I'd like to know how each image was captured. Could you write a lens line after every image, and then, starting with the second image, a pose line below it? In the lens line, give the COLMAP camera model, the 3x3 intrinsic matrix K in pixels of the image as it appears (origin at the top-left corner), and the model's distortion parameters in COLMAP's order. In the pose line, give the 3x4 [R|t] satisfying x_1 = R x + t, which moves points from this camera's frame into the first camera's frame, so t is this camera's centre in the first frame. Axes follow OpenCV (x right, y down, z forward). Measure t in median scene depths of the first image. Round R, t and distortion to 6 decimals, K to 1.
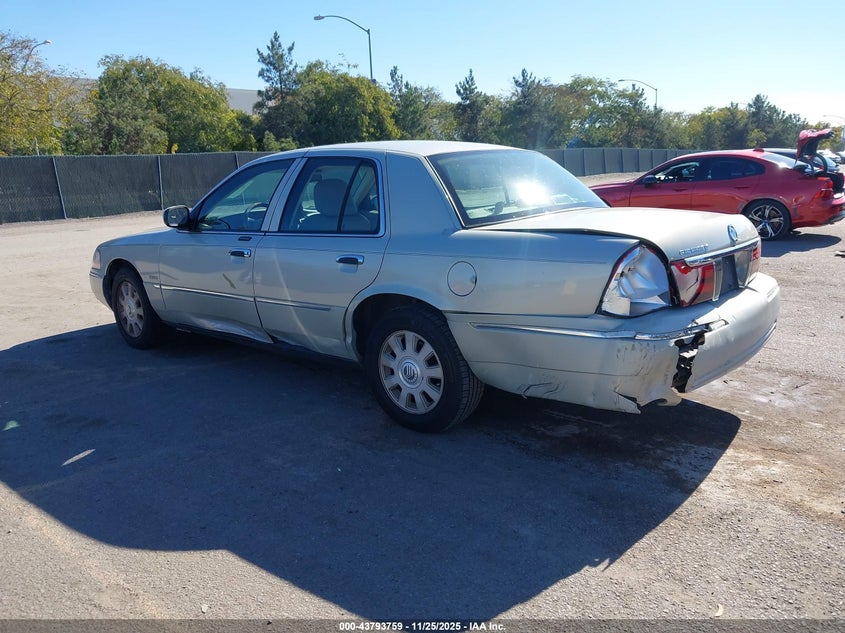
lens RADIAL K [[728.6, 0, 424.6], [0, 728.6, 316.6], [0, 0, 1]] dist [-0.007355, -0.005730]
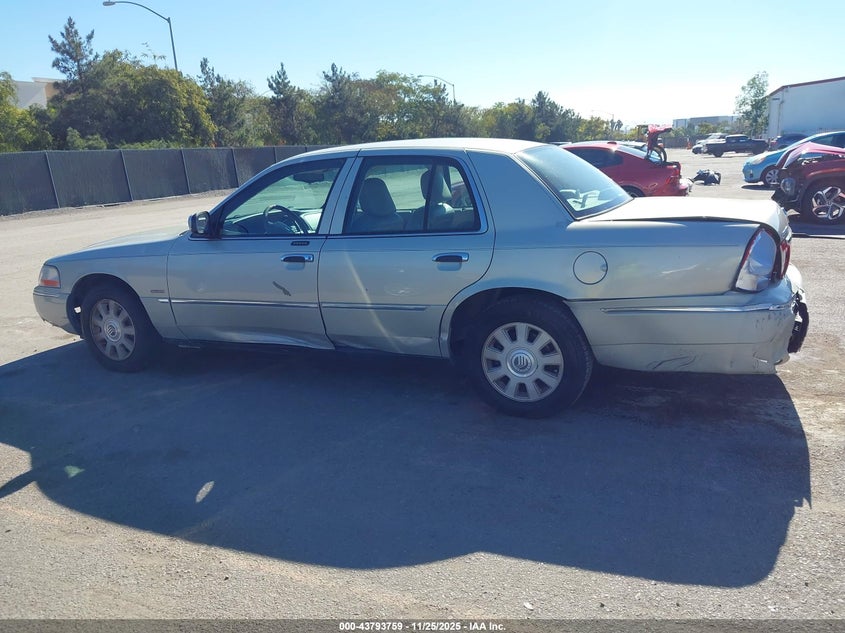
lens RADIAL K [[728.6, 0, 424.7], [0, 728.6, 316.9], [0, 0, 1]] dist [-0.007355, -0.005730]
pose [[0.951435, -0.081841, 0.296773, -0.387534], [0.079473, 0.996635, 0.020057, -0.016839], [-0.297416, 0.004503, 0.954738, 0.041814]]
